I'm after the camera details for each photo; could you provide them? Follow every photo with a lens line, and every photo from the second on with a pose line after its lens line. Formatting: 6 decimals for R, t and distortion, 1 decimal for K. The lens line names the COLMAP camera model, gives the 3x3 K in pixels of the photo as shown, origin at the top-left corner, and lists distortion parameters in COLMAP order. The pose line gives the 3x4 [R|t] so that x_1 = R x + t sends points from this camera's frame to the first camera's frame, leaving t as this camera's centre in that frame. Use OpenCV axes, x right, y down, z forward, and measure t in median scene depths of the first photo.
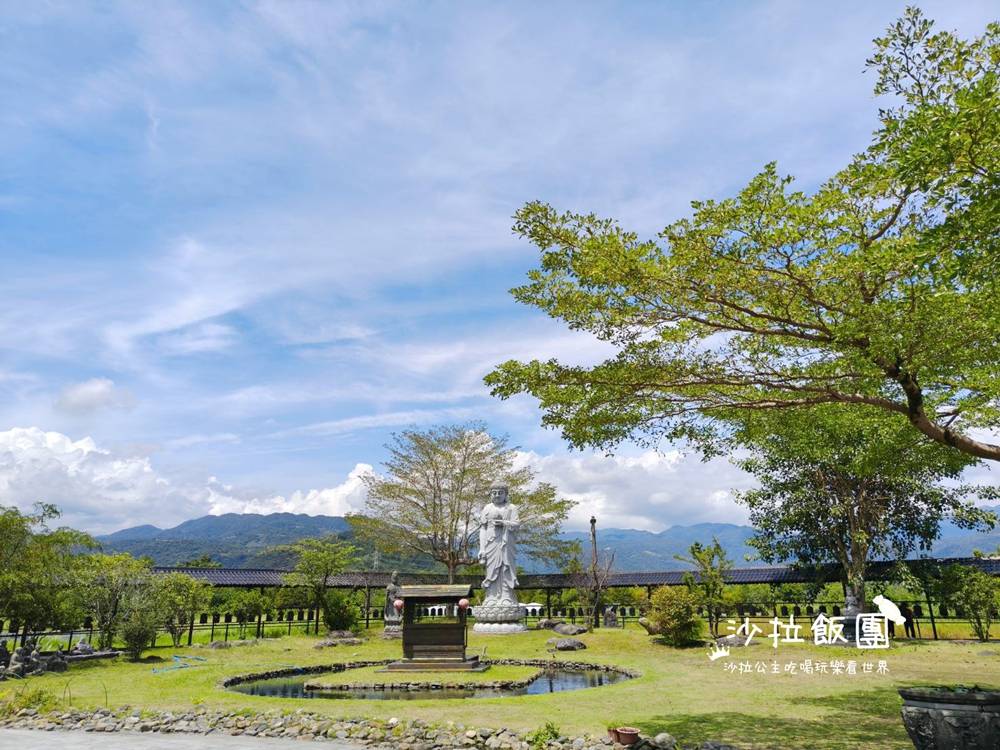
lens RADIAL K [[732.8, 0, 500.0], [0, 732.8, 375.0], [0, 0, 1]] dist [0.001536, -0.001343]
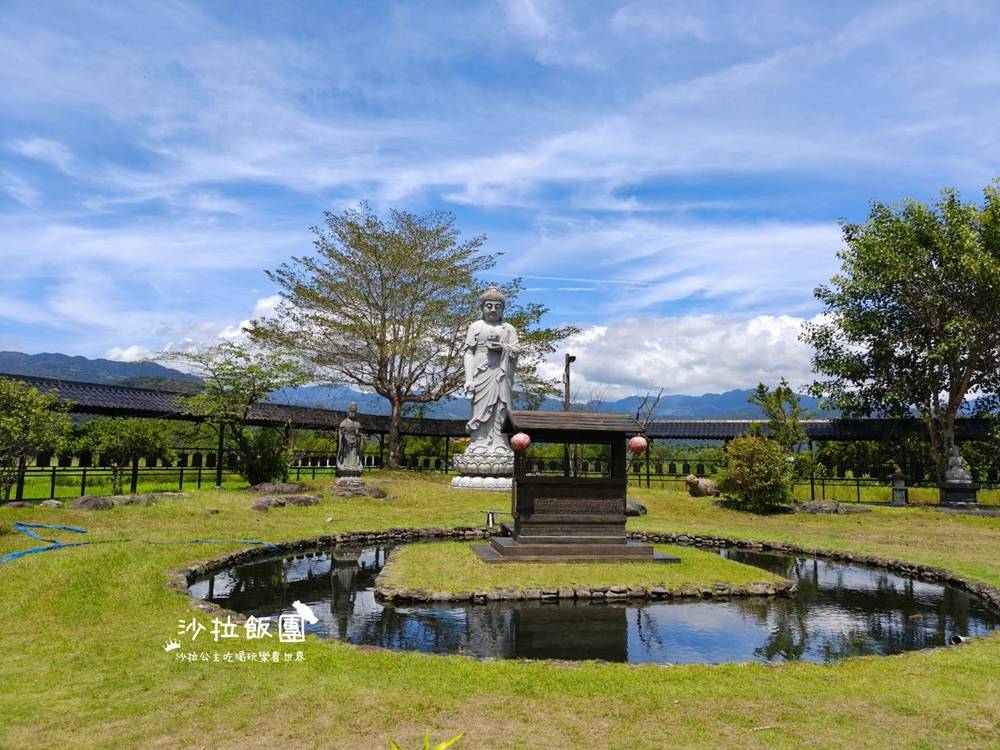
lens RADIAL K [[704.8, 0, 500.5], [0, 704.8, 363.8], [0, 0, 1]] dist [0.015450, -0.005249]
pose [[0.958404, 0.066921, 0.277460, -0.194760], [-0.112399, 0.982064, 0.151384, 0.113349], [-0.262352, -0.176273, 0.948736, 0.329835]]
